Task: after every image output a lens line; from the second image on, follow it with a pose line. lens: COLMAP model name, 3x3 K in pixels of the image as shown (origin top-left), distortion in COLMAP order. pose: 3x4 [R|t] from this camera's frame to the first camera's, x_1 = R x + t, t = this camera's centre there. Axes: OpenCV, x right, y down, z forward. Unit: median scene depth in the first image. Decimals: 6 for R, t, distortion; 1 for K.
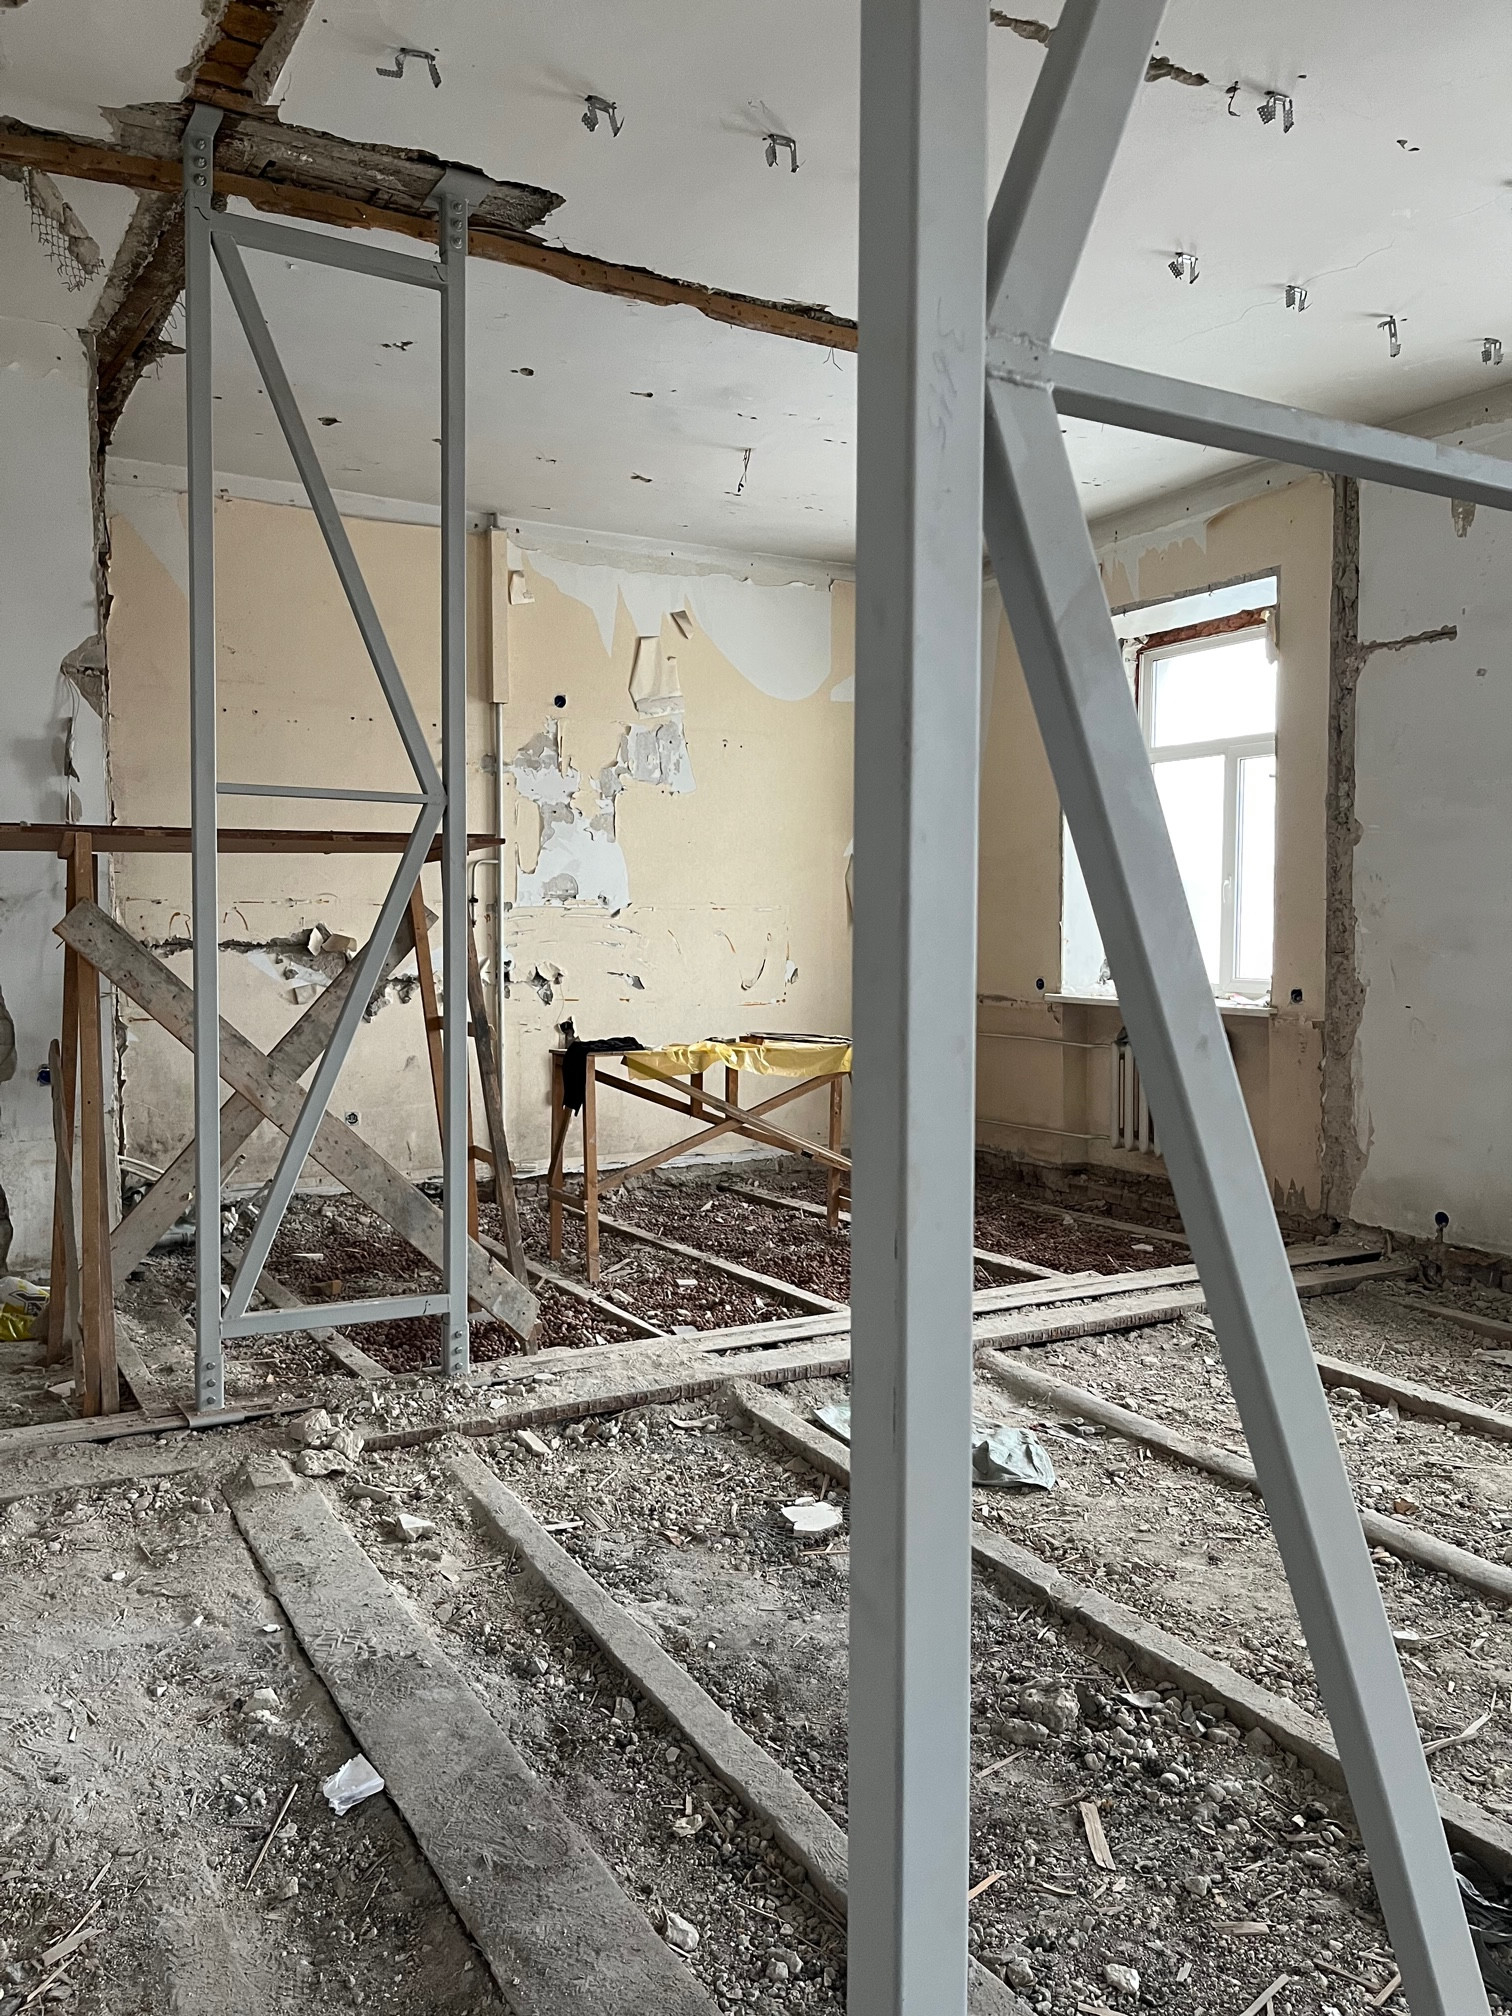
lens RADIAL K [[1522.1, 0, 752.2], [0, 1522.1, 1011.3], [0, 0, 1]] dist [0.047817, -0.052008]
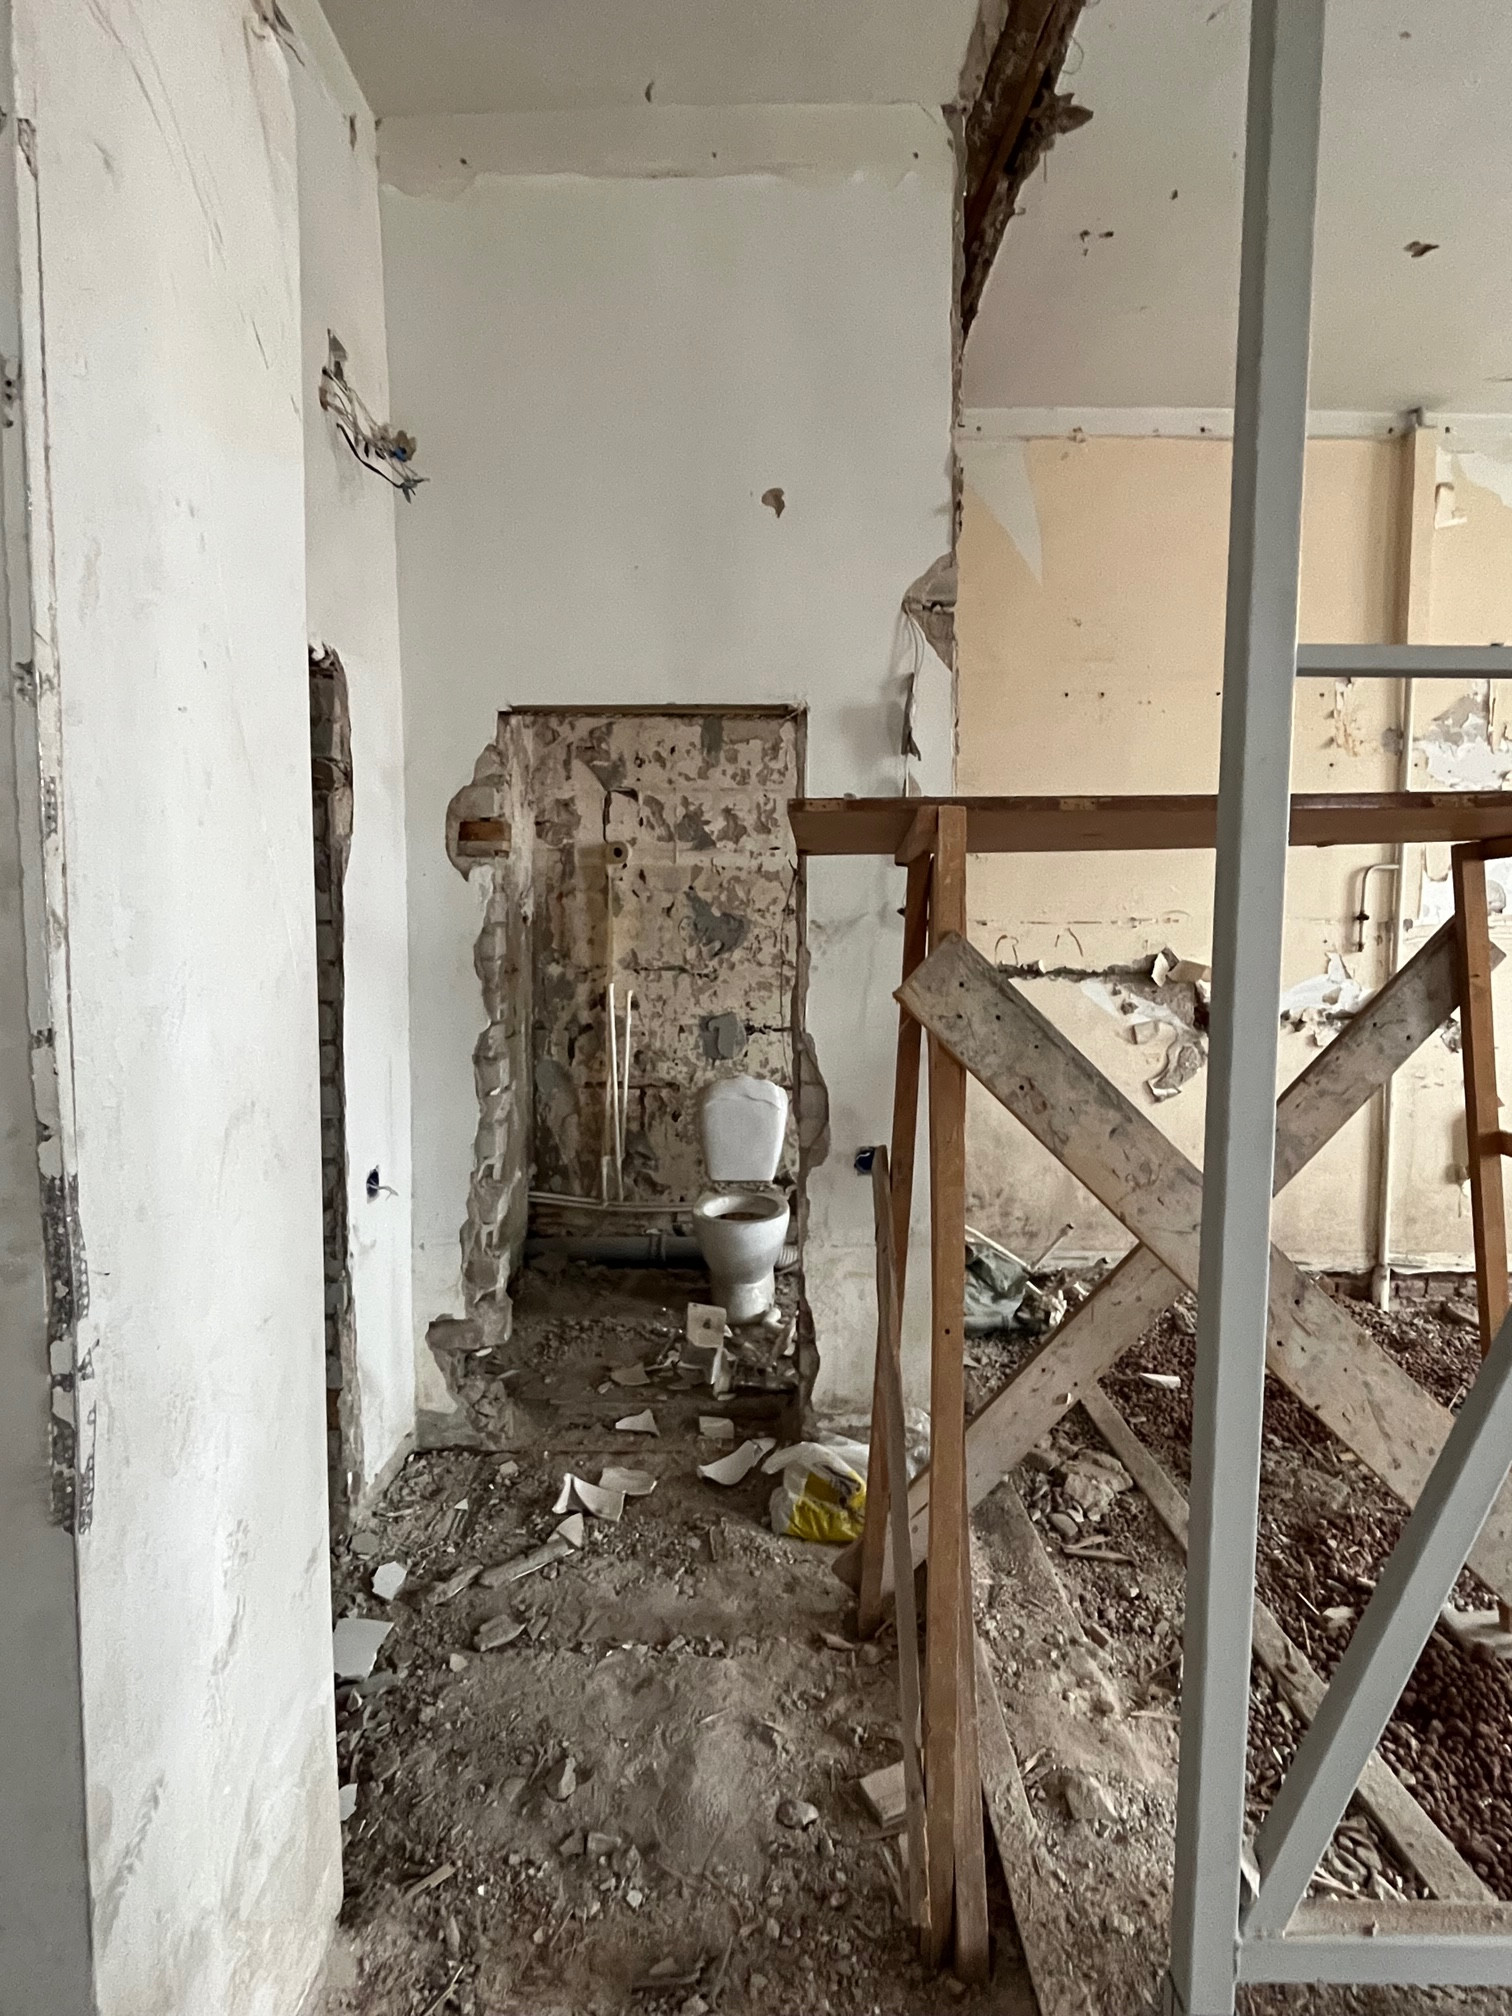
lens RADIAL K [[1068.5, 0, 761.8], [0, 1068.5, 1007.4], [0, 0, 1]] dist [-0.003676, 0.000680]
pose [[0.867660, 0.035534, -0.495887, -0.218489], [-0.027084, 0.999340, 0.024220, -0.039023], [0.496420, -0.007584, 0.868049, 0.460033]]
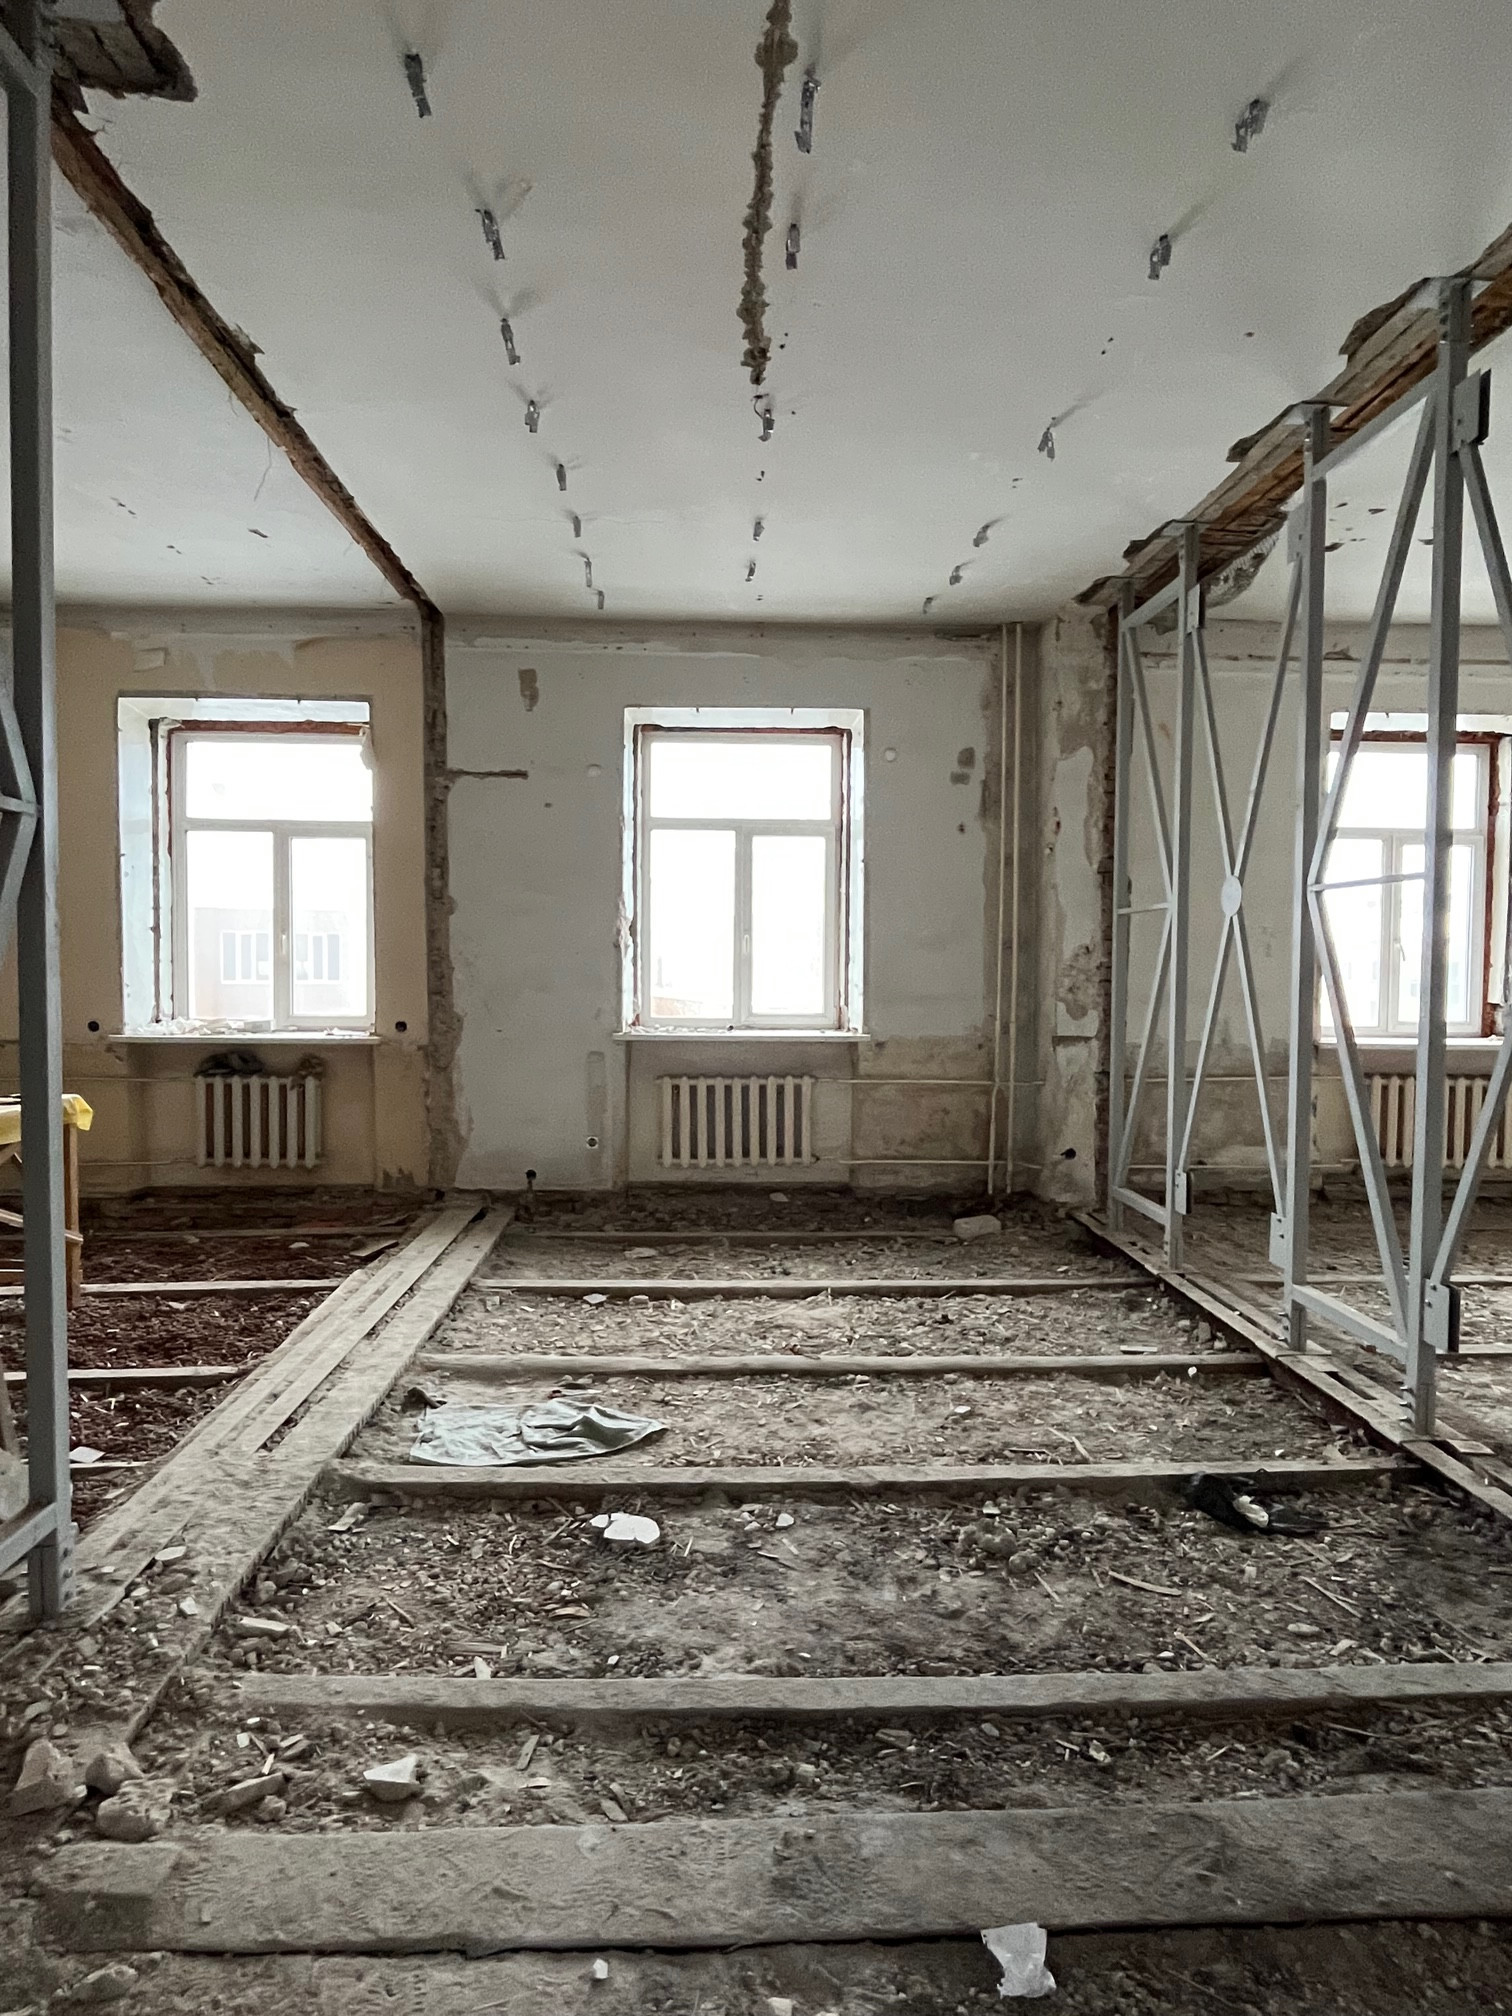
lens RADIAL K [[1068.5, 0, 754.3], [0, 1068.5, 1006.7], [0, 0, 1]] dist [-0.003676, 0.000680]
pose [[0.445665, -0.031785, 0.894635, -0.356106], [0.044724, 0.998912, 0.013210, -0.027691], [-0.894082, 0.034124, 0.446602, 0.345351]]
